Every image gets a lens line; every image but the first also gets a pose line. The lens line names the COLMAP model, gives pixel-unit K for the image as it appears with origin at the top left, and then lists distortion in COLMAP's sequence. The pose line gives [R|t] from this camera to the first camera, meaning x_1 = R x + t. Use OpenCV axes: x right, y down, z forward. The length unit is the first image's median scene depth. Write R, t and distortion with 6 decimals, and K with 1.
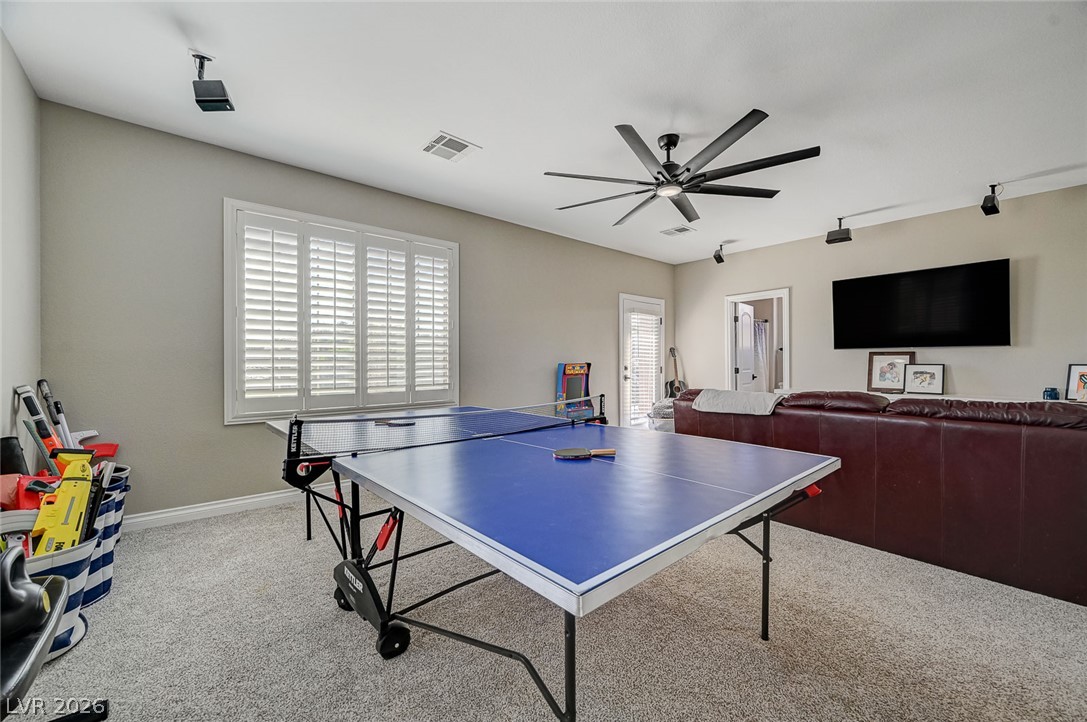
lens RADIAL K [[432.9, 0, 544.8], [0, 432.9, 362.3], [0, 0, 1]] dist [0.001275, 0.000363]
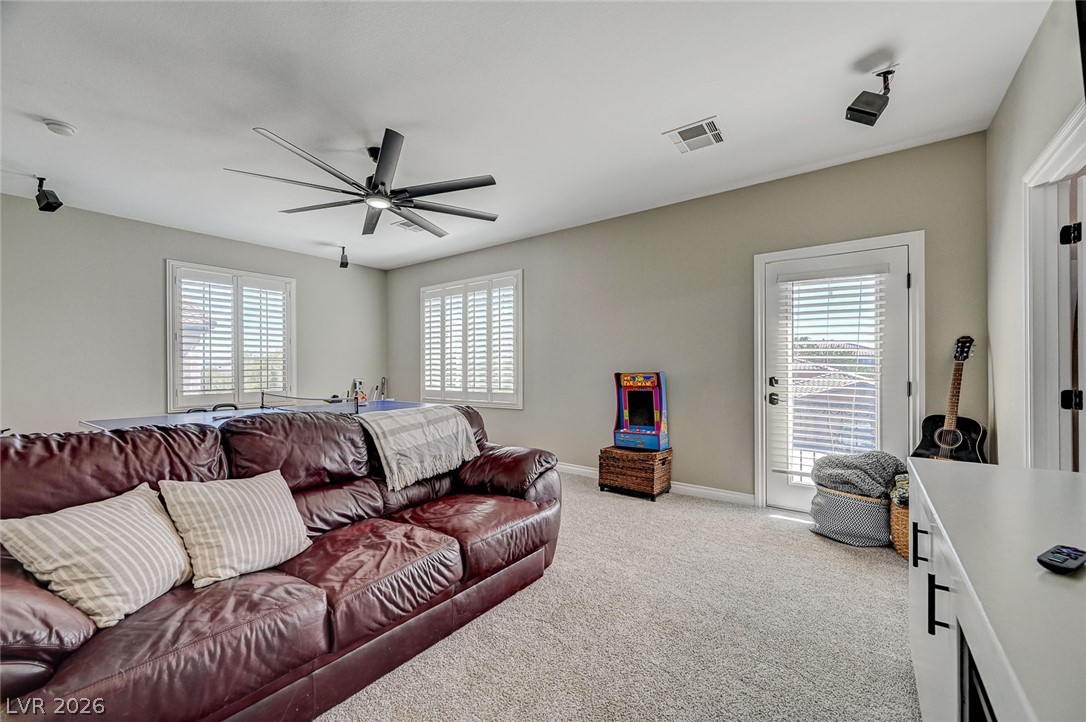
lens RADIAL K [[430.2, 0, 542.8], [0, 430.2, 366.7], [0, 0, 1]] dist [0.000015, 0.000375]
pose [[0.220117, -0.006791, -0.975450, 1.006851], [0.000470, 0.999976, -0.006855, -0.003925], [0.975473, 0.001051, 0.220115, 0.859473]]
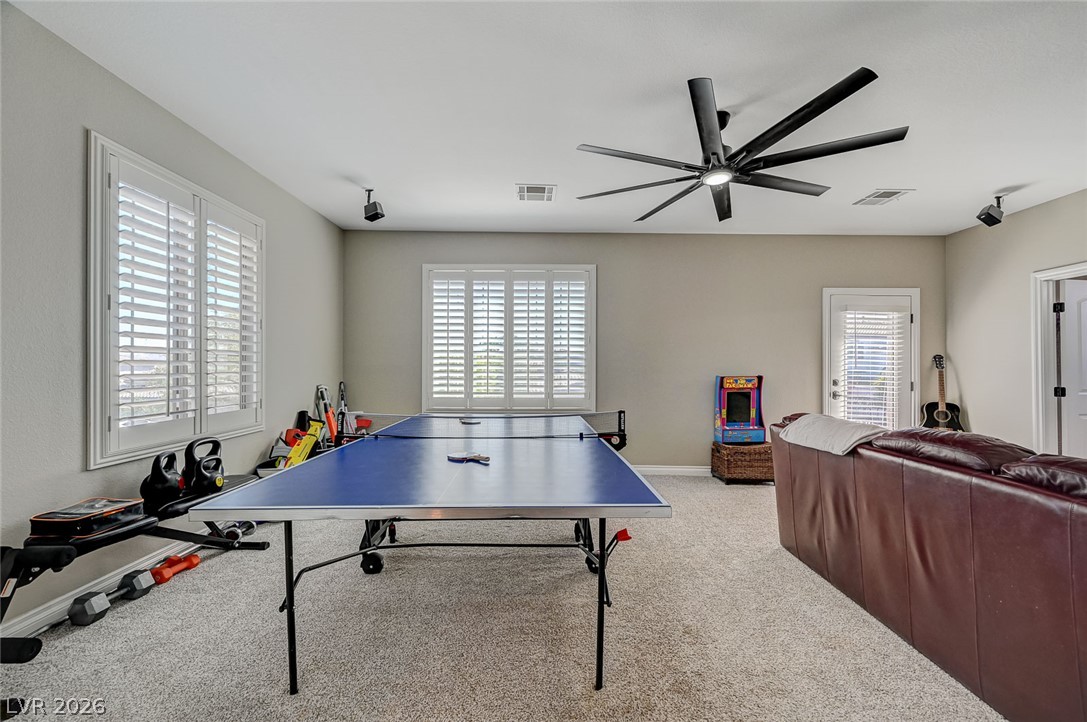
lens RADIAL K [[430.6, 0, 543.3], [0, 430.6, 366.7], [0, 0, 1]] dist [0.000015, 0.000375]
pose [[0.761710, 0.002264, -0.647914, 0.430642], [-0.006169, 0.999974, -0.003757, -0.014043], [0.647889, 0.006859, 0.761704, 0.099580]]
